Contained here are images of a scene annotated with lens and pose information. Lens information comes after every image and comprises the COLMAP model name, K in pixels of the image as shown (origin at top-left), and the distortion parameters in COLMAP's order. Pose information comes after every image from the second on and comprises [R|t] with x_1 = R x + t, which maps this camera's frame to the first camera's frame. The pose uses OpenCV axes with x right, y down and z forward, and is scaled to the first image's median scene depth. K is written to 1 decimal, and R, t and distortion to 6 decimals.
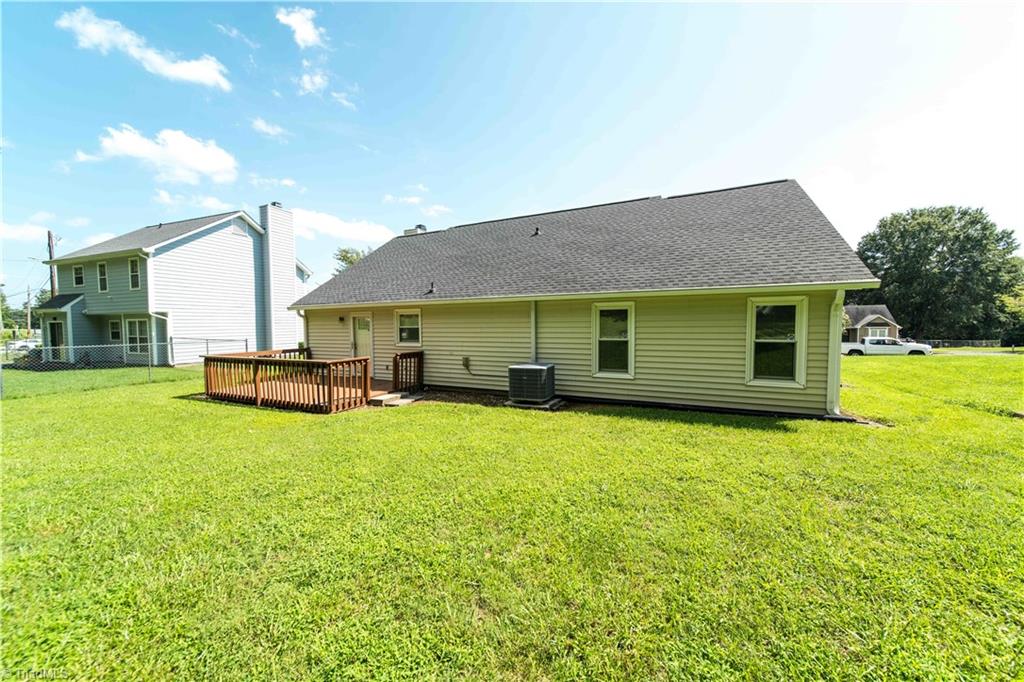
lens RADIAL K [[358.8, 0, 511.0], [0, 358.8, 343.6], [0, 0, 1]] dist [-0.005566, -0.000127]
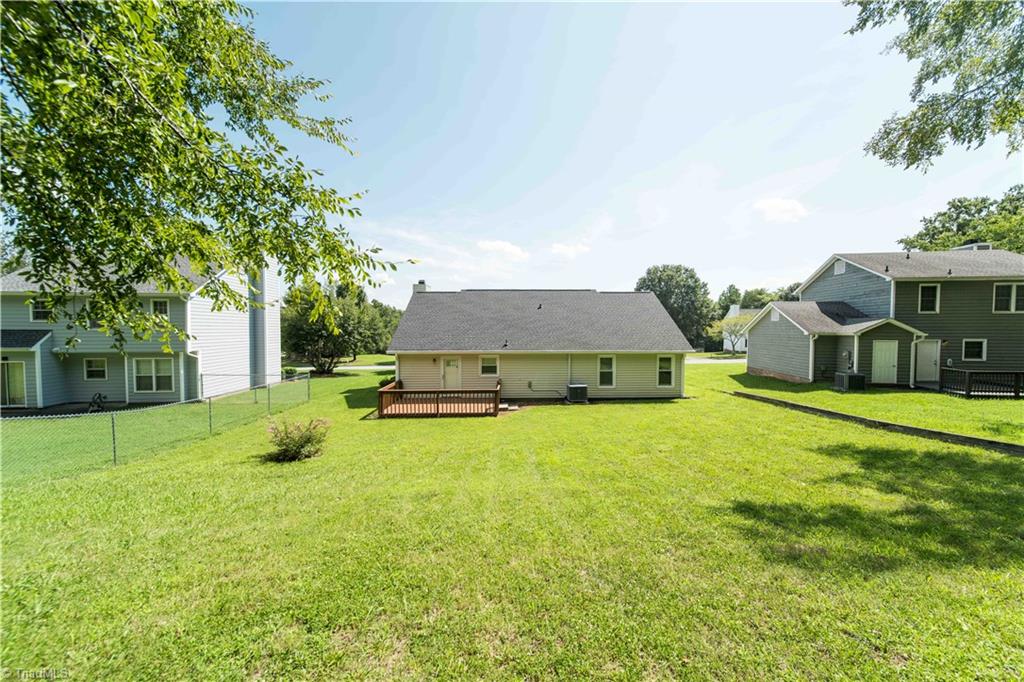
lens RADIAL K [[358.8, 0, 511.9], [0, 358.8, 339.1], [0, 0, 1]] dist [-0.005566, -0.000127]
pose [[0.895885, -0.003851, 0.444269, -1.037712], [0.017681, 0.999479, -0.026991, -0.135456], [-0.443933, 0.032036, 0.895487, -0.633726]]
